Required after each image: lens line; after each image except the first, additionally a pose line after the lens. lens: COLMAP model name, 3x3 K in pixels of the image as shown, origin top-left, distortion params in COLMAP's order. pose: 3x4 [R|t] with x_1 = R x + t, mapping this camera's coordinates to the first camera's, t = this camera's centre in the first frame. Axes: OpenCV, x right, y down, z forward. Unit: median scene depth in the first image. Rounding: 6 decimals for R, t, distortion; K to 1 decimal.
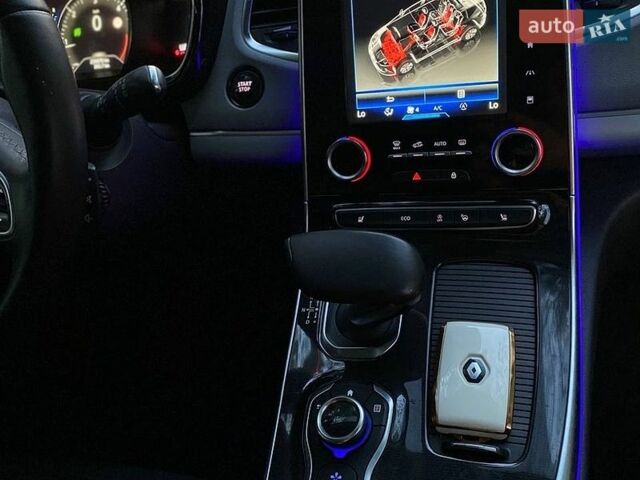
lens RADIAL K [[645.7, 0, 320.0], [0, 645.7, 240.0], [0, 0, 1]] dist [0.111459, -0.291629]
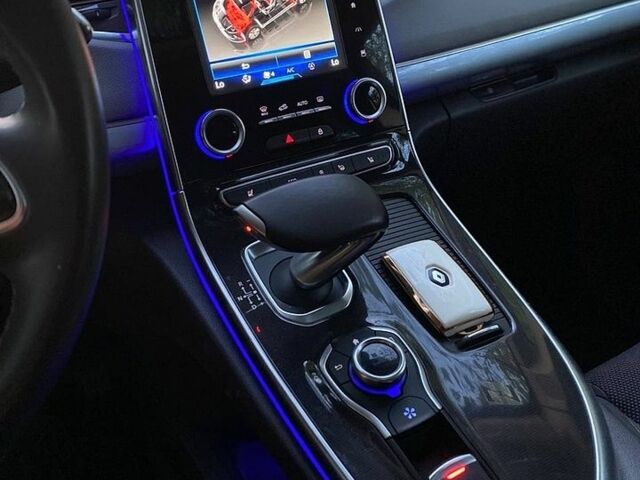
lens RADIAL K [[645.7, 0, 320.0], [0, 645.7, 240.0], [0, 0, 1]] dist [0.111459, -0.291629]
pose [[0.704943, -0.220734, 0.674042, -0.535617], [0.320160, 0.947041, -0.024702, 0.091470], [-0.632893, 0.233215, 0.738280, 0.271950]]
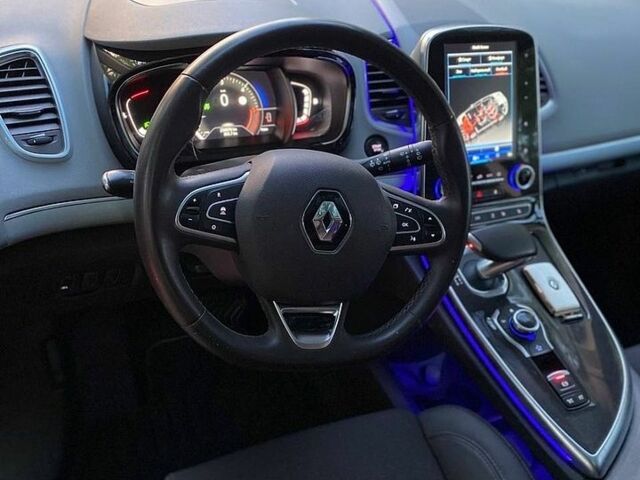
lens RADIAL K [[645.7, 0, 320.0], [0, 645.7, 240.0], [0, 0, 1]] dist [0.111459, -0.291629]
pose [[0.742079, -0.128384, 0.657903, -1.407846], [0.158249, 0.987298, 0.014167, -0.069858], [-0.651365, 0.093599, 0.752969, -0.059285]]
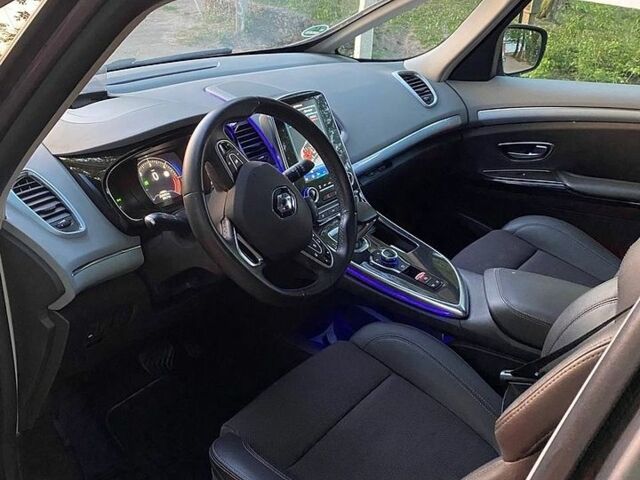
lens RADIAL K [[645.7, 0, 320.0], [0, 645.7, 240.0], [0, 0, 1]] dist [0.111459, -0.291629]
pose [[0.393763, -0.202923, 0.896534, -2.382425], [0.481056, 0.876595, -0.012873, 0.083501], [-0.783285, 0.436352, 0.442788, -0.097578]]
